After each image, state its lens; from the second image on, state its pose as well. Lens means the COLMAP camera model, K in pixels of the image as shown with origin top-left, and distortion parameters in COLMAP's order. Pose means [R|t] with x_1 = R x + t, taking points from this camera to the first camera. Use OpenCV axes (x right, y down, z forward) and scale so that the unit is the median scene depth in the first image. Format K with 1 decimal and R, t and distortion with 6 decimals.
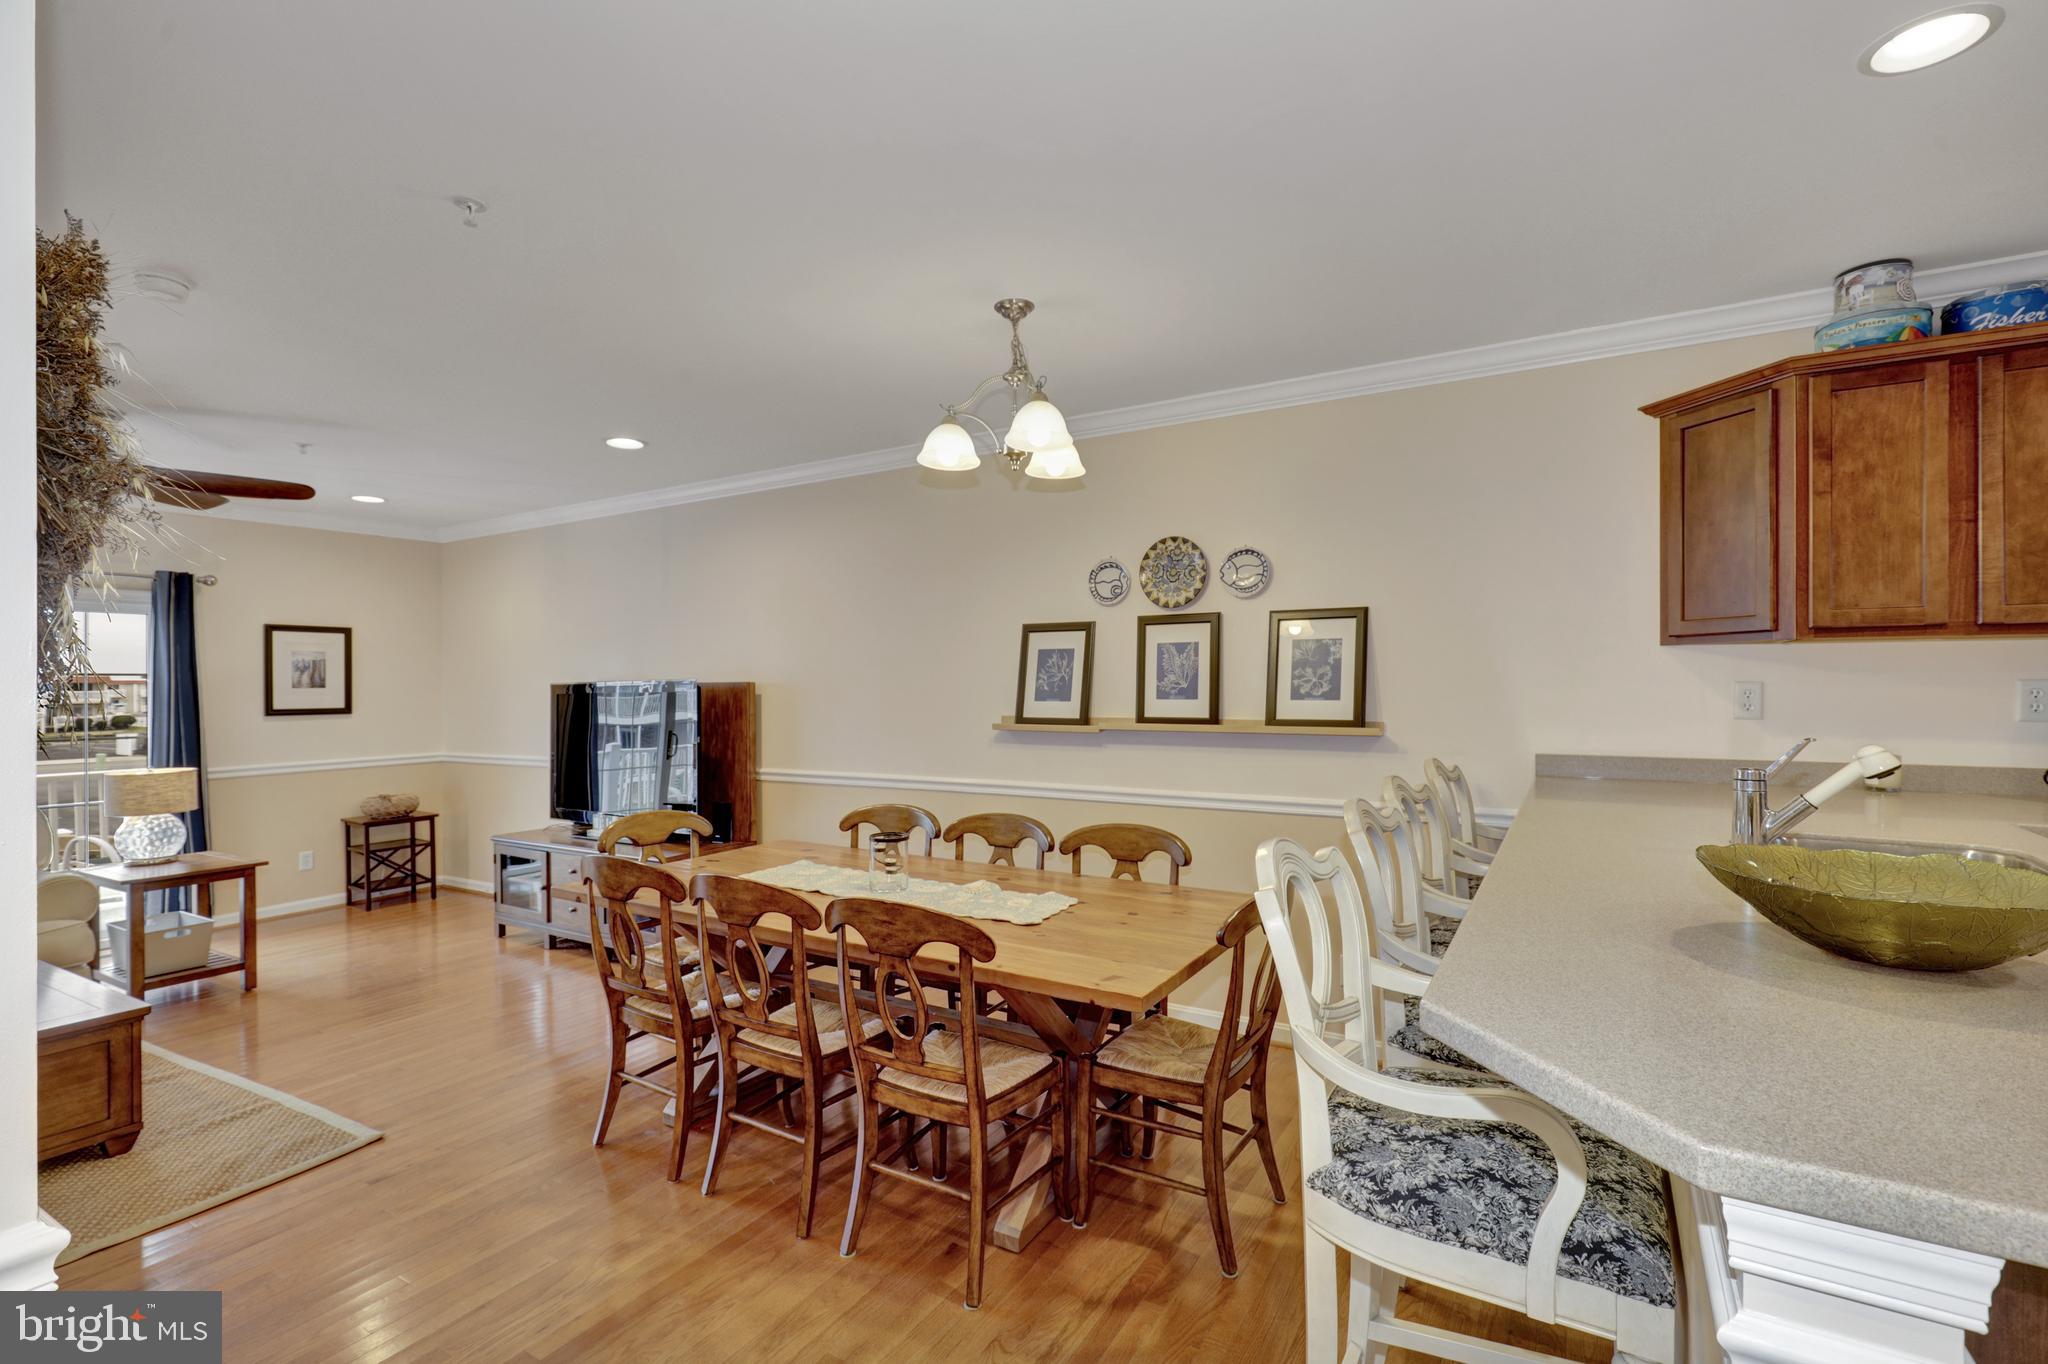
lens RADIAL K [[935.9, 0, 1031.5], [0, 935.9, 687.0], [0, 0, 1]] dist [0.003971, -0.001013]
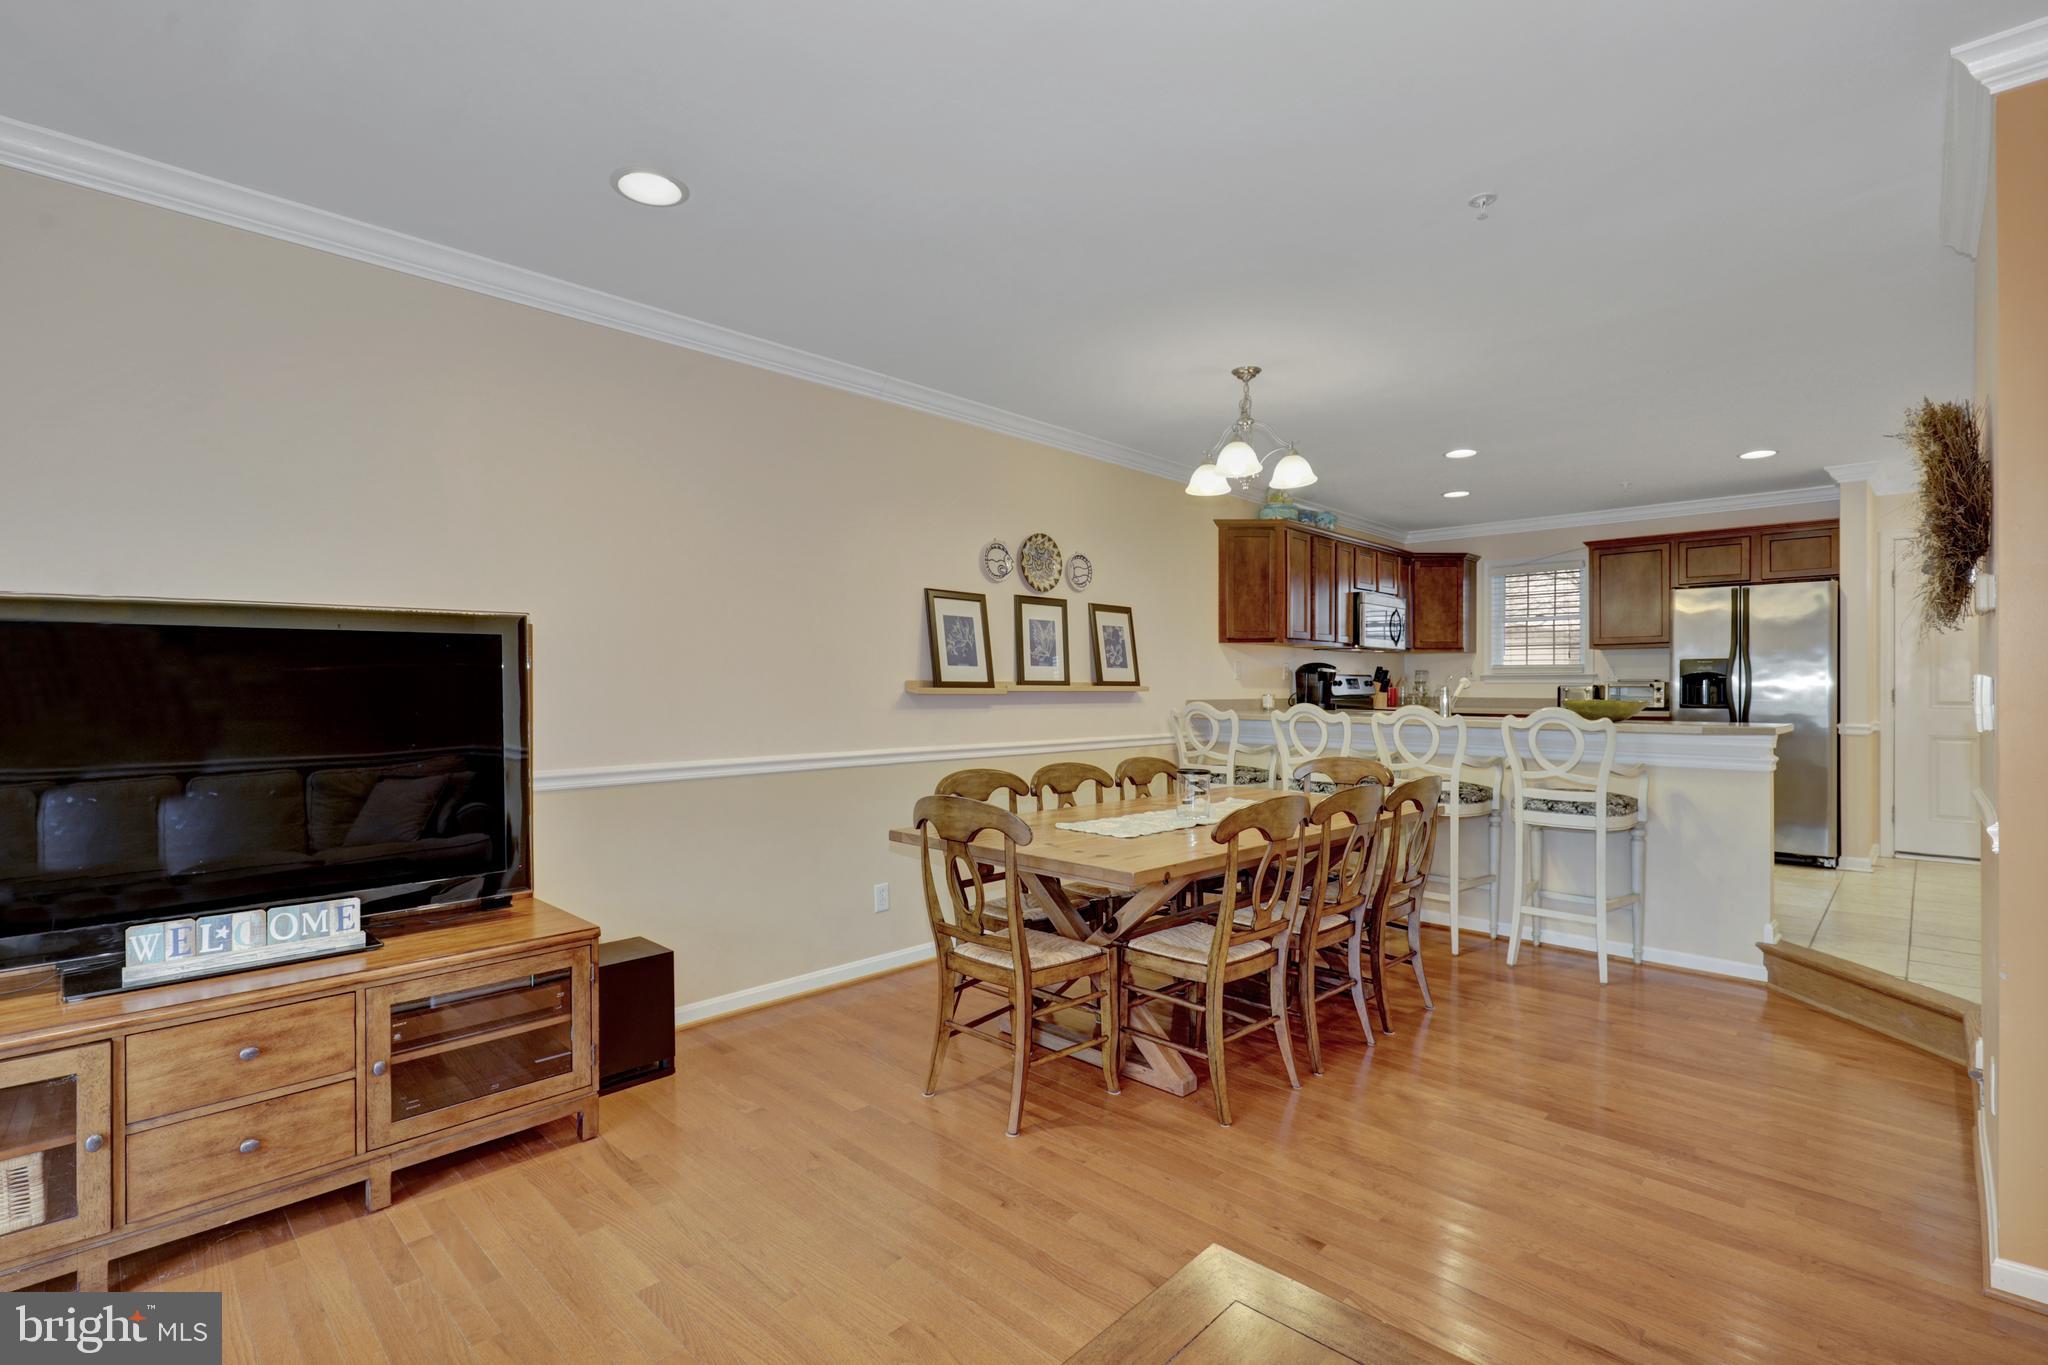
lens RADIAL K [[942.6, 0, 1030.6], [0, 942.6, 685.3], [0, 0, 1]] dist [-0.000912, 0.000100]
pose [[0.233536, 0.008496, 0.972311, -1.114591], [0.000784, 0.999960, -0.008926, 0.052384], [-0.972348, 0.002847, 0.233520, 0.766851]]
